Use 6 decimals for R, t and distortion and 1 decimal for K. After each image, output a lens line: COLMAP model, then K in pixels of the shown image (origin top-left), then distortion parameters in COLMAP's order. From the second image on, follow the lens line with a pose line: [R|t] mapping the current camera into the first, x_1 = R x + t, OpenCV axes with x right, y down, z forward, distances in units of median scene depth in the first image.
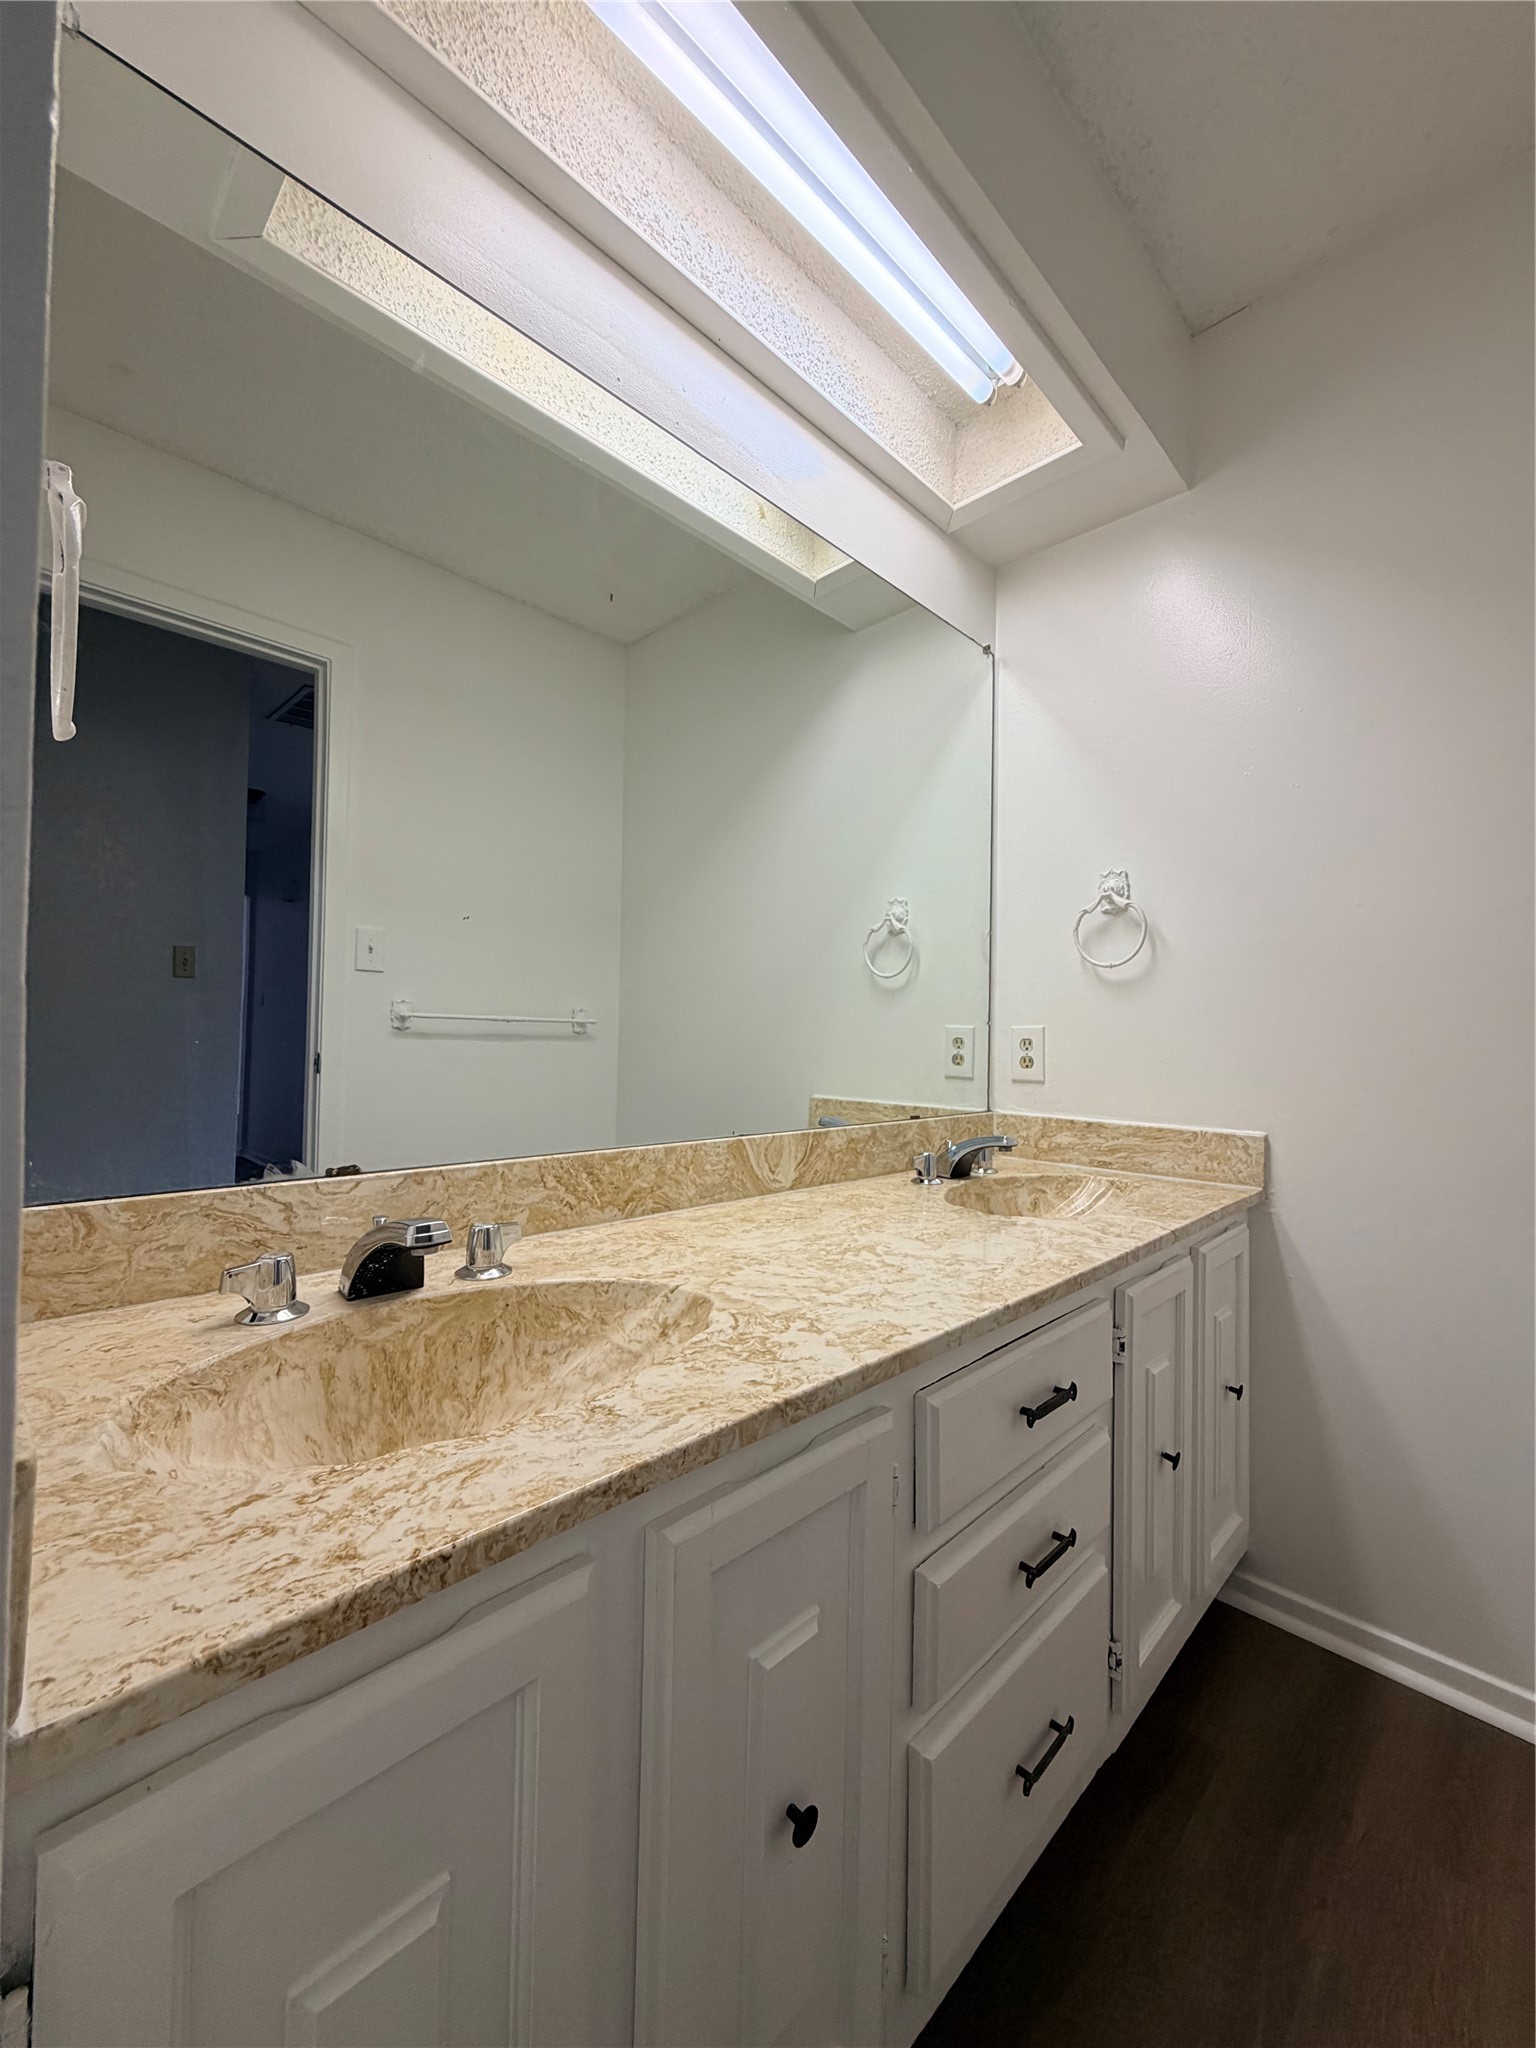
lens RADIAL K [[818.5, 0, 768.0], [0, 818.5, 1024.0], [0, 0, 1]] dist [0.002859, 0.000192]
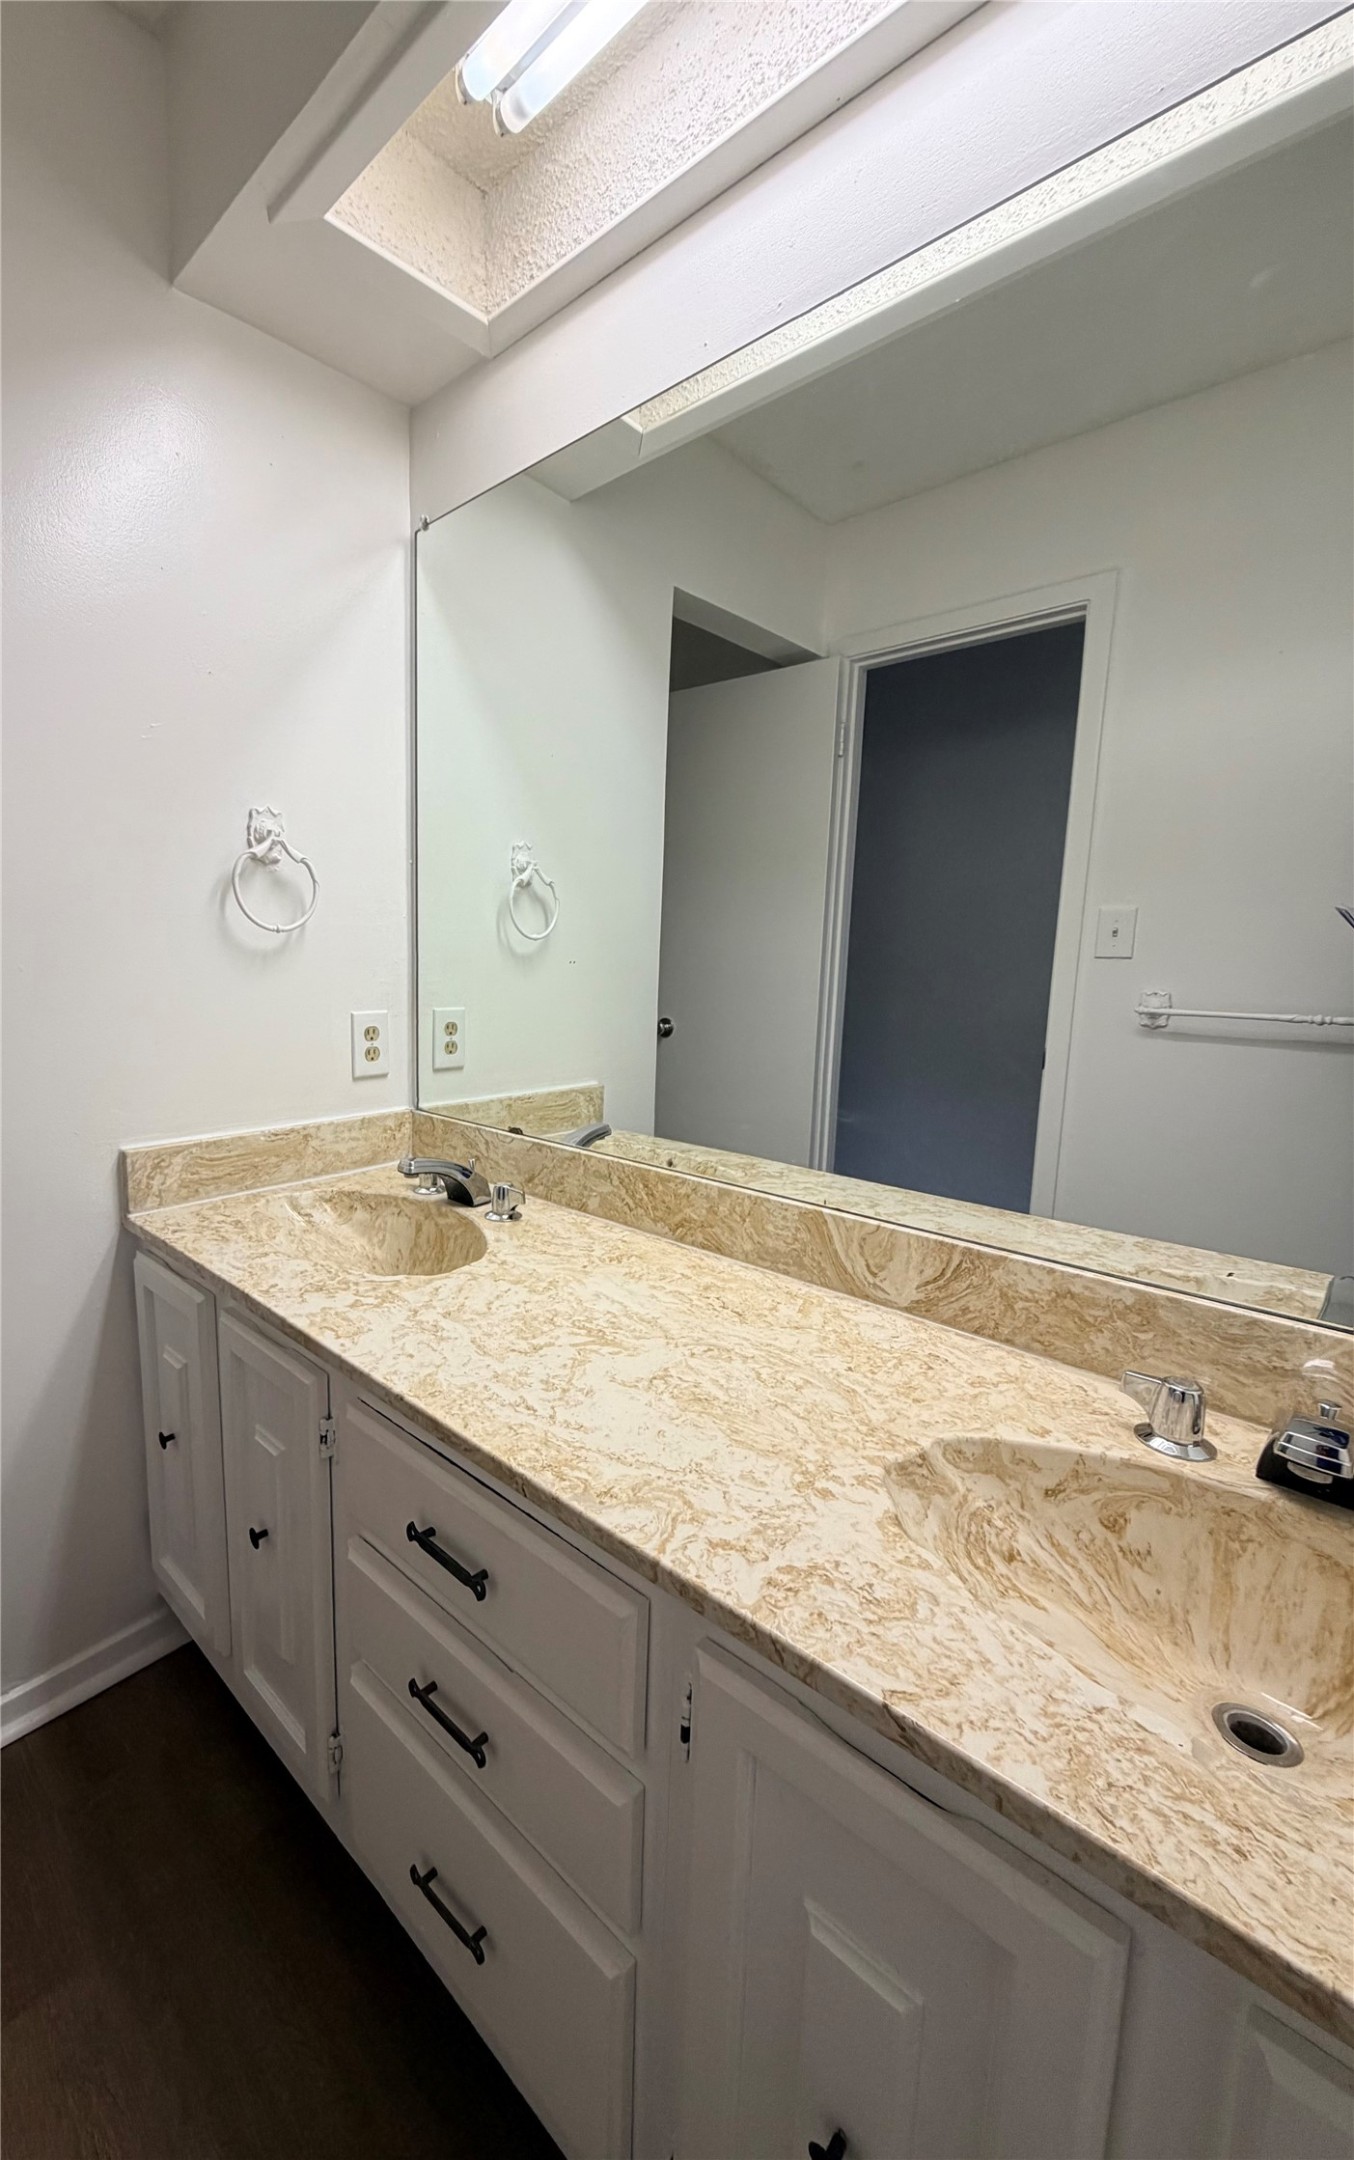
lens RADIAL K [[989.2, 0, 677.0], [0, 989.2, 1080.0], [0, 0, 1]] dist [-0.004649, -0.000364]
pose [[-0.007816, 0.123624, -0.992298, 1.095950], [-0.004550, 0.992314, 0.123662, -0.124708], [0.999959, 0.005482, -0.007194, 1.061498]]
